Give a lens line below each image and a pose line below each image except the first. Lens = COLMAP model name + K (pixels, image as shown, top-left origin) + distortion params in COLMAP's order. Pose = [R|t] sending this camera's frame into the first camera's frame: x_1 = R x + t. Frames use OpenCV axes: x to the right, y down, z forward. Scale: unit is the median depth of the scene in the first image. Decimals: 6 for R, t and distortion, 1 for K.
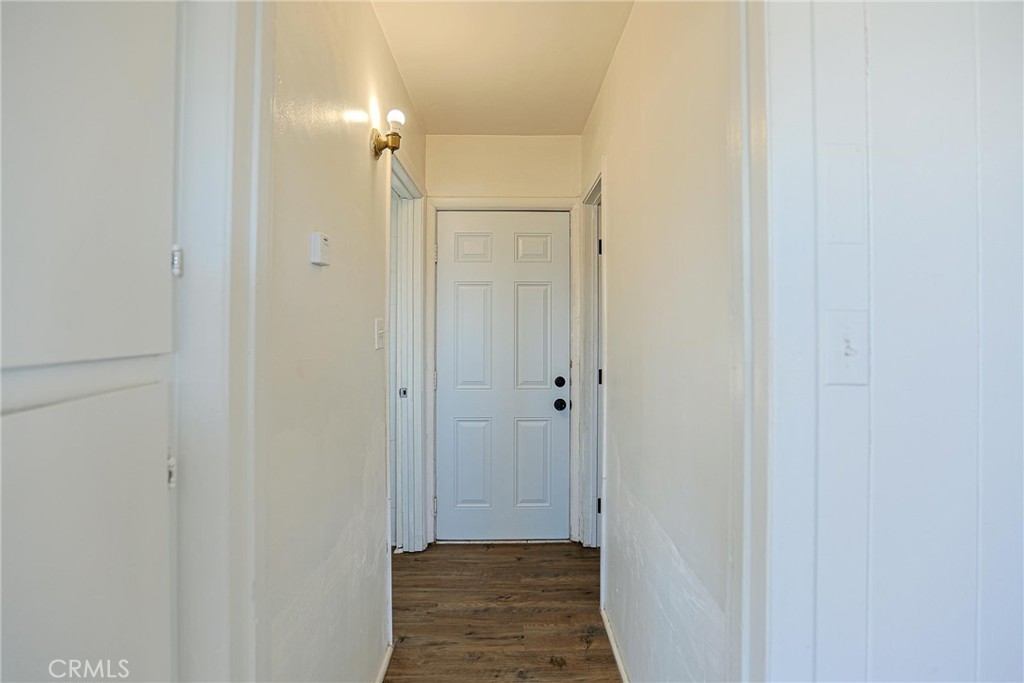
lens RADIAL K [[507.5, 0, 512.3], [0, 507.5, 335.8], [0, 0, 1]] dist [0.003749, 0.001184]
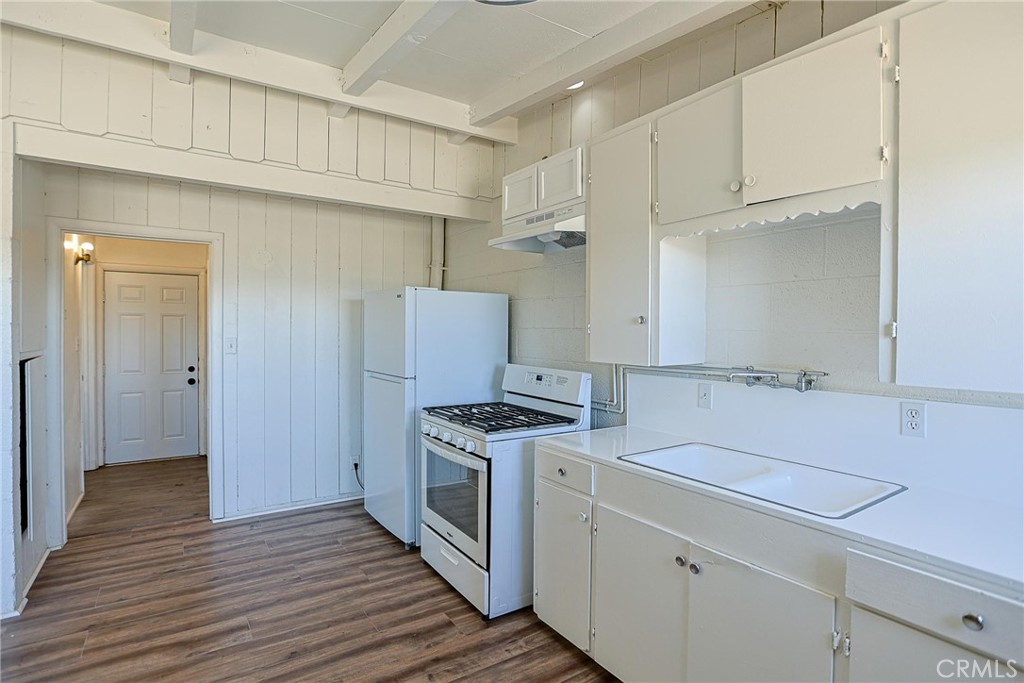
lens RADIAL K [[507.5, 0, 516.7], [0, 507.5, 341.6], [0, 0, 1]] dist [0.003749, 0.001184]
pose [[0.840207, -0.004822, 0.542244, 0.086710], [0.003781, 0.999988, 0.003035, -0.009479], [-0.542252, -0.000500, 0.840216, -1.188527]]
